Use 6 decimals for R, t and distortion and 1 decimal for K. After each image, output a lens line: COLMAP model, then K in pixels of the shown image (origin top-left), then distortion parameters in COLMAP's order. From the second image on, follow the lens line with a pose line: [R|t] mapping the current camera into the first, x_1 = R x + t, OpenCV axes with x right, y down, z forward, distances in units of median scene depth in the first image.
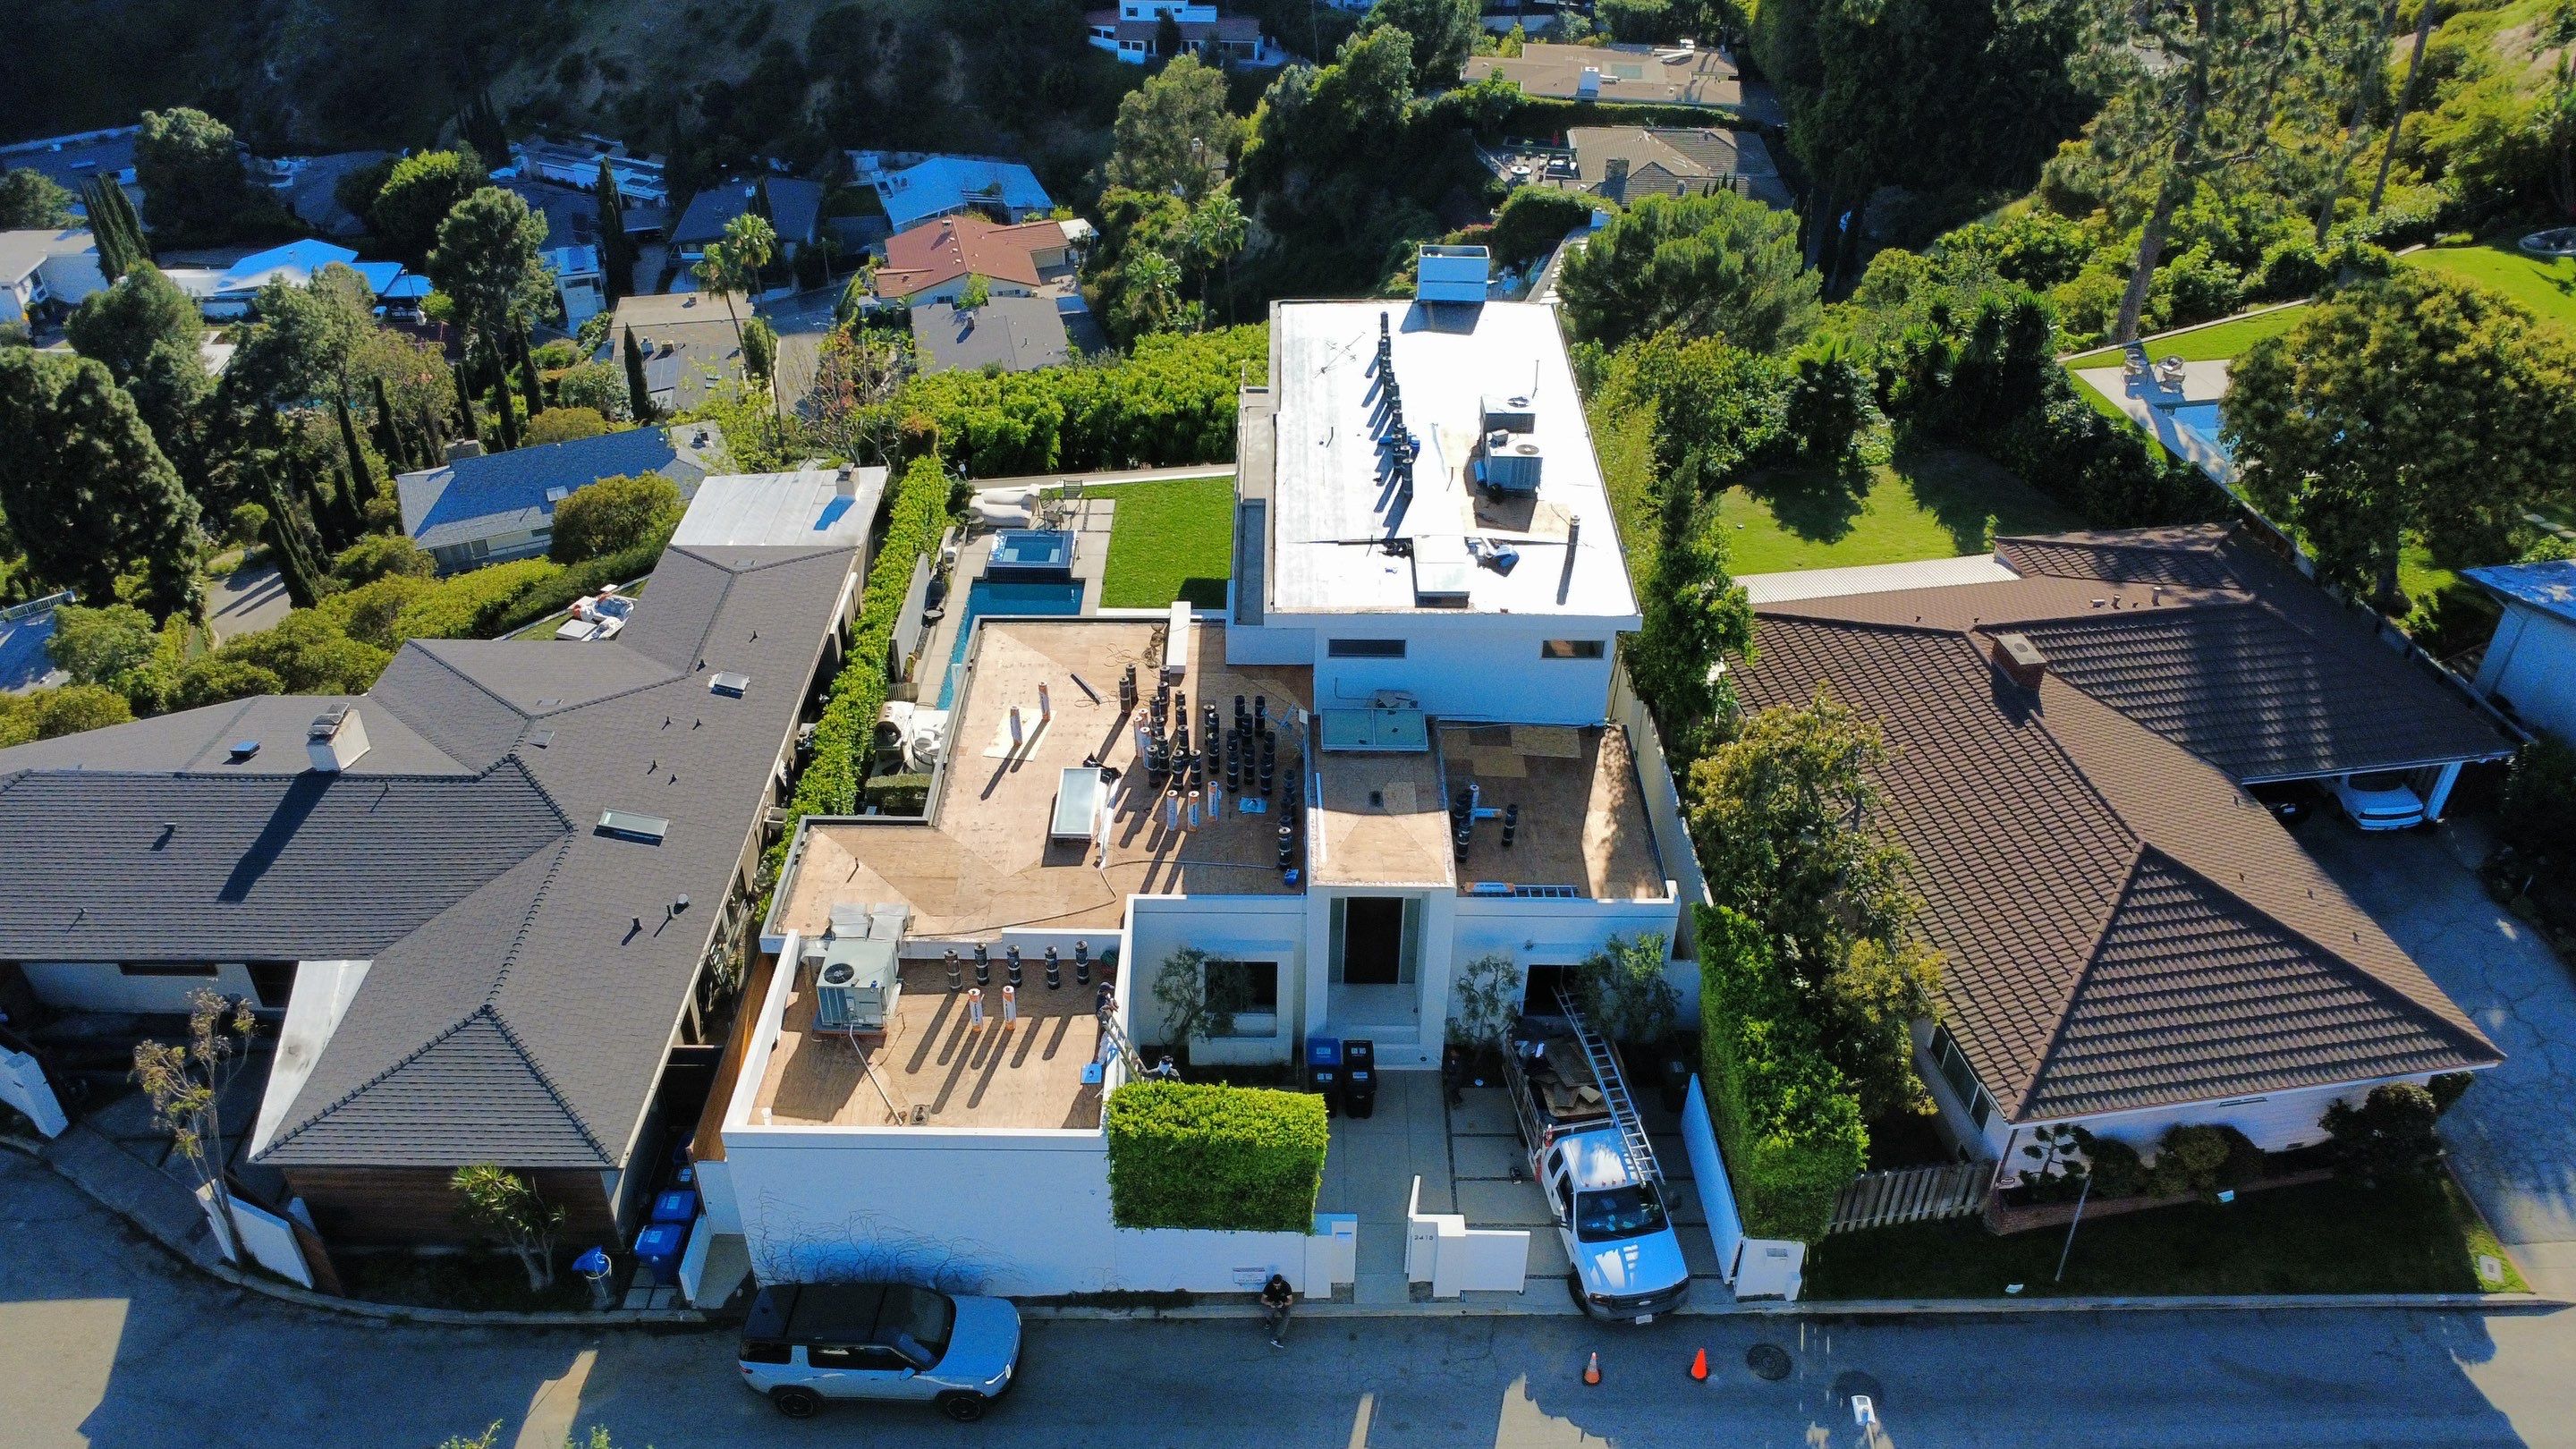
lens RADIAL K [[1872.4, 0, 1288.0], [0, 1872.4, 724.5], [0, 0, 1]] dist [-0.000408, 0.003886]
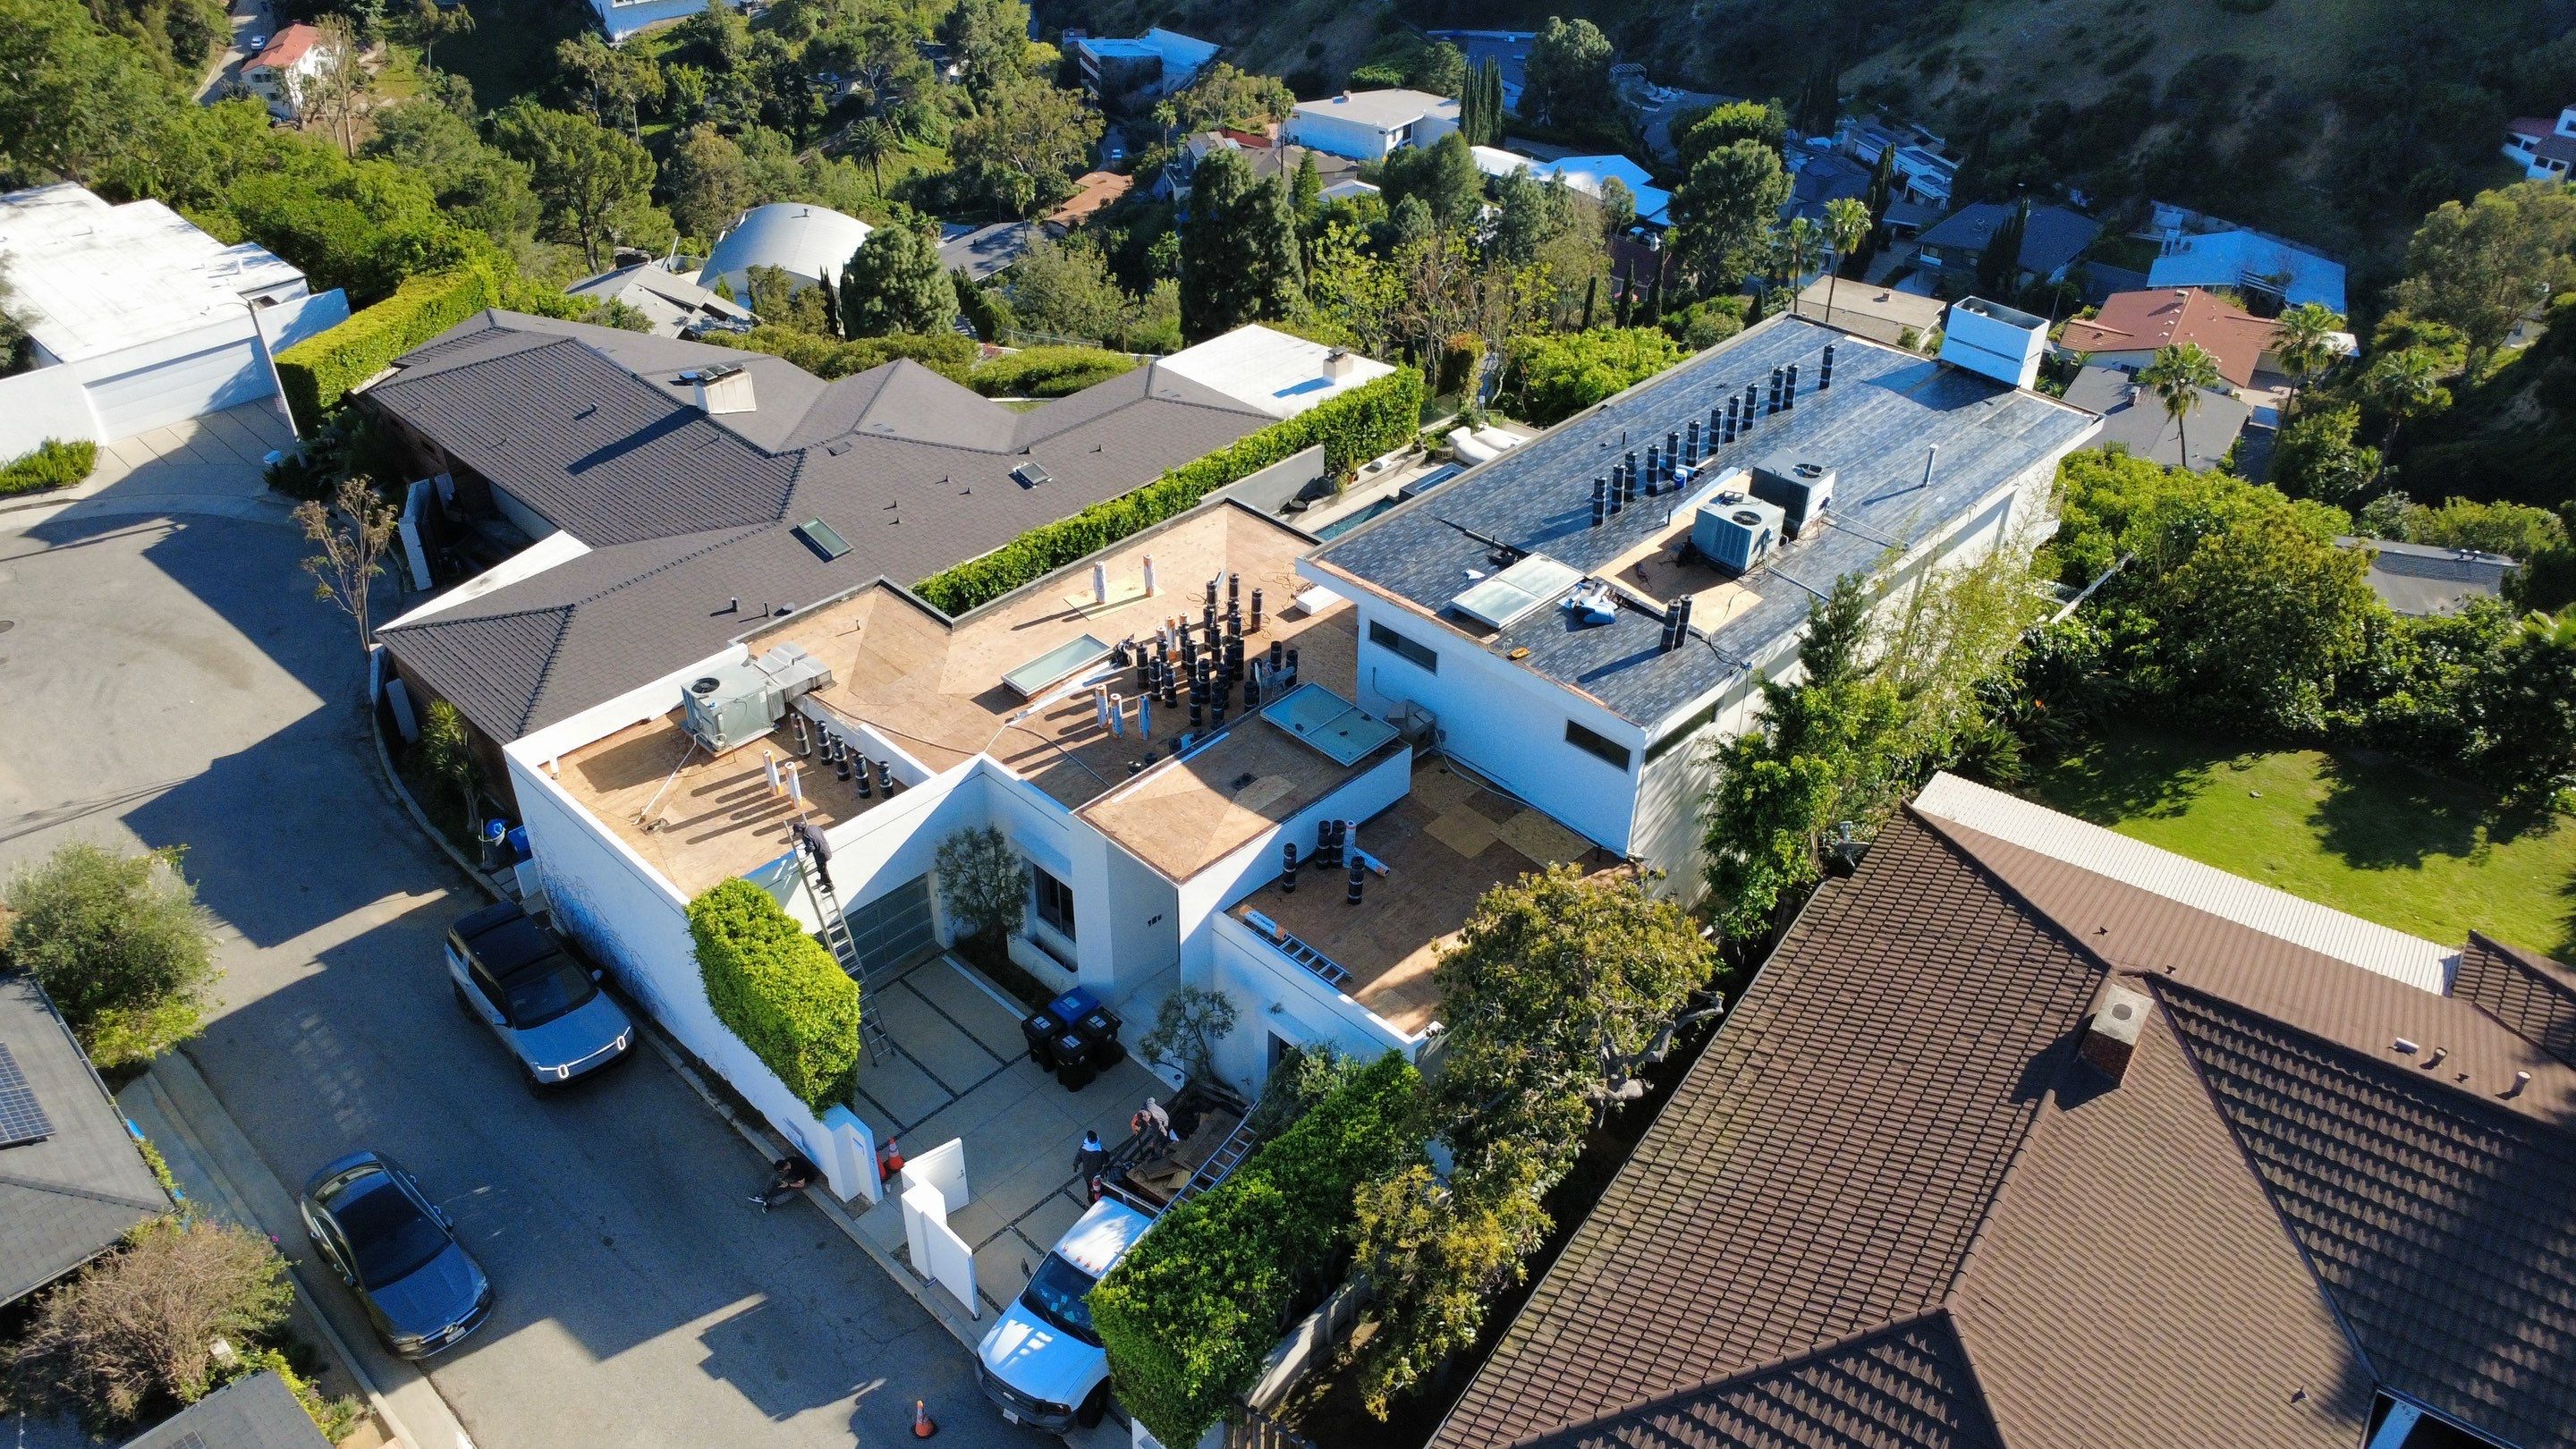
lens RADIAL K [[1872.4, 0, 1288.0], [0, 1872.4, 724.5], [0, 0, 1]] dist [-0.000408, 0.003886]
pose [[0.719300, 0.401582, -0.566868, 0.388930], [-0.406449, 0.905027, 0.125398, -0.072863], [0.563389, 0.140204, 0.814209, 0.212236]]
